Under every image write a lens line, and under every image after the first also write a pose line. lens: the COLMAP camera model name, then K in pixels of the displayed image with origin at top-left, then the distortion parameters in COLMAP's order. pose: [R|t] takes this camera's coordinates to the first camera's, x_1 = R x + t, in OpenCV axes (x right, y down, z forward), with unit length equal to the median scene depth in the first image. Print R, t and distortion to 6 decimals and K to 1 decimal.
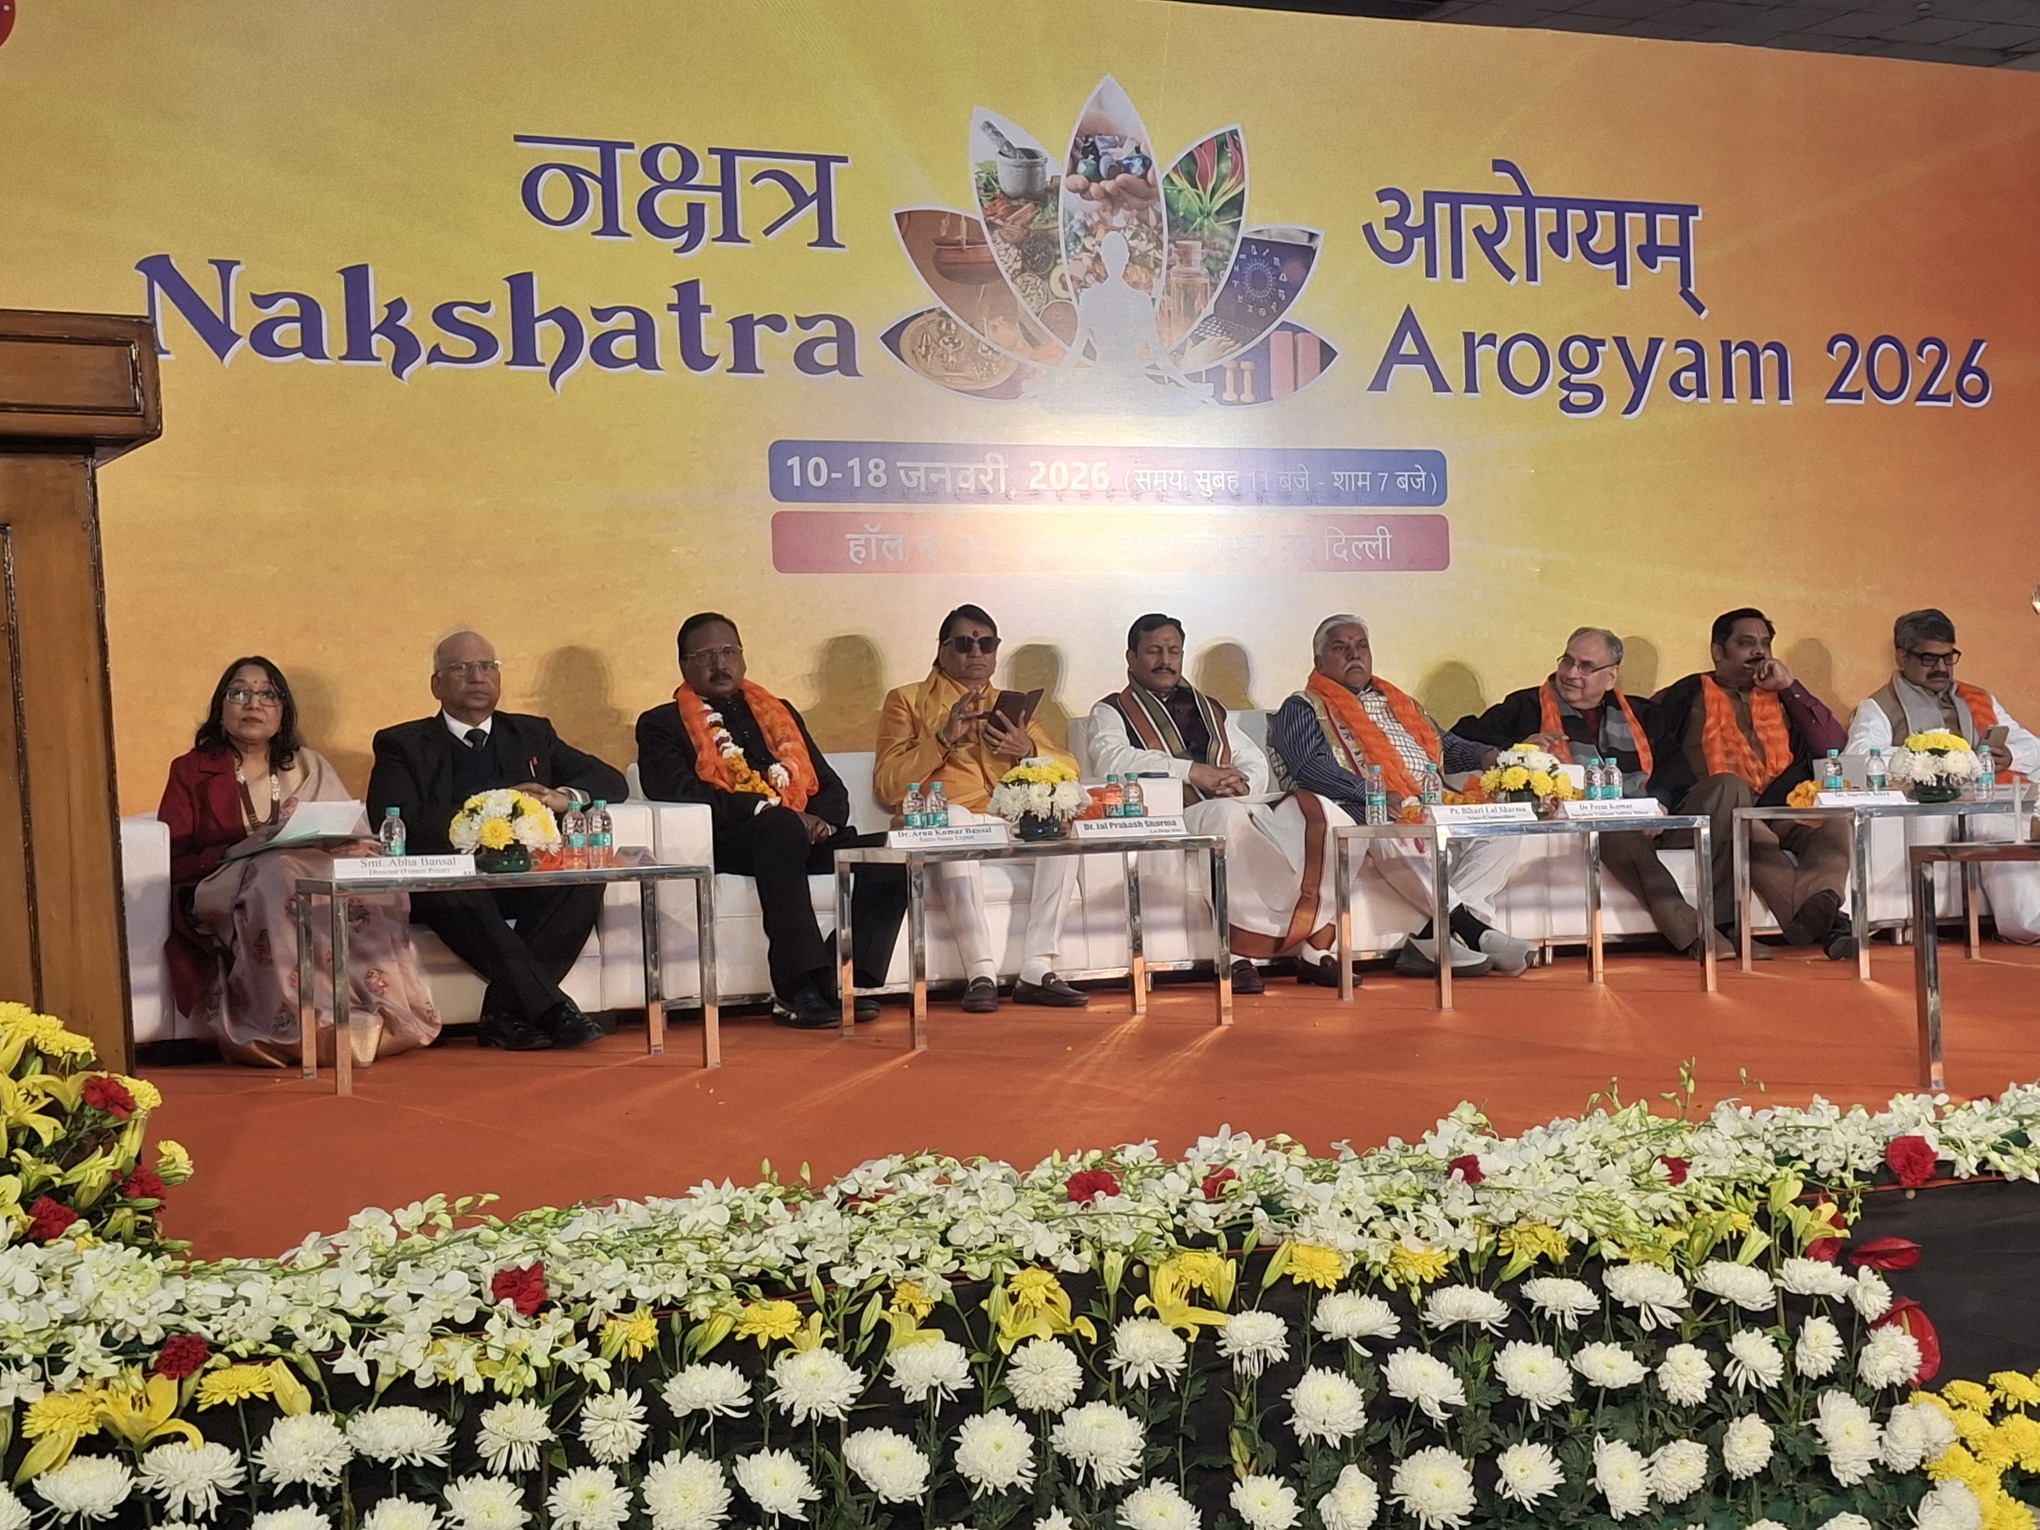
lens RADIAL K [[2408.9, 0, 1070.8], [0, 2408.9, 797.4], [0, 0, 1]] dist [0.043106, 0.000000]
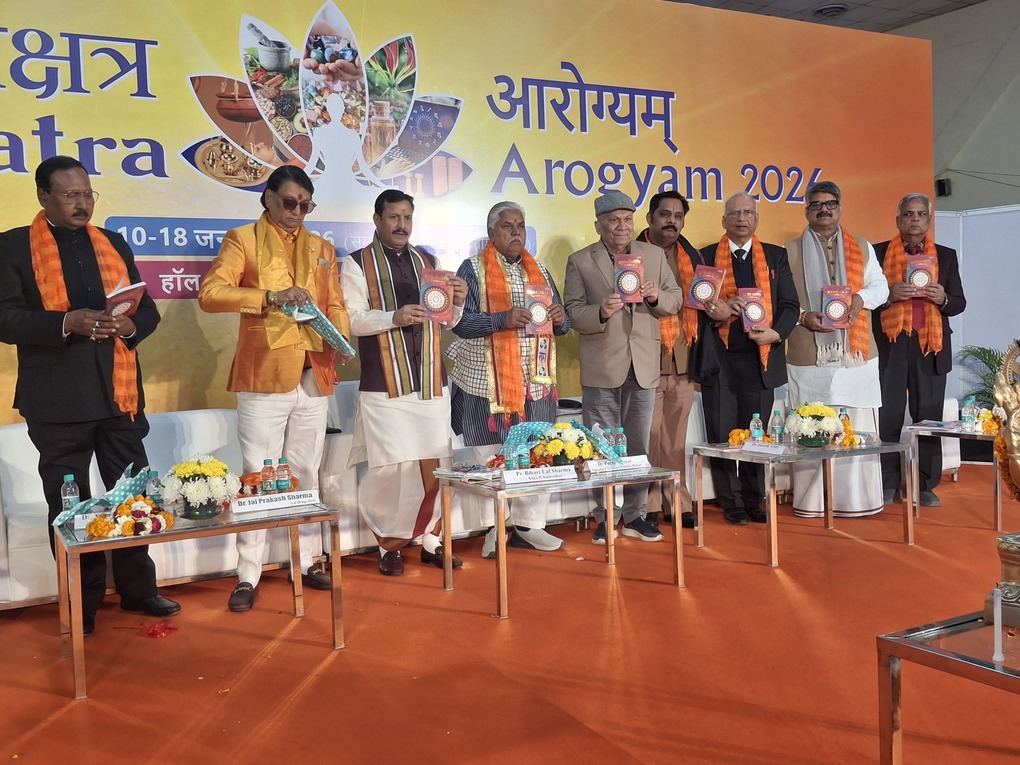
lens RADIAL K [[937.2, 0, 514.3], [0, 937.2, 383.6], [0, 0, 1]] dist [0.019960, 0.000000]
pose [[0.996374, -0.005545, 0.084906, 0.085023], [0.002677, 0.999423, 0.033847, -0.053580], [-0.085045, -0.033497, 0.995814, 0.325826]]
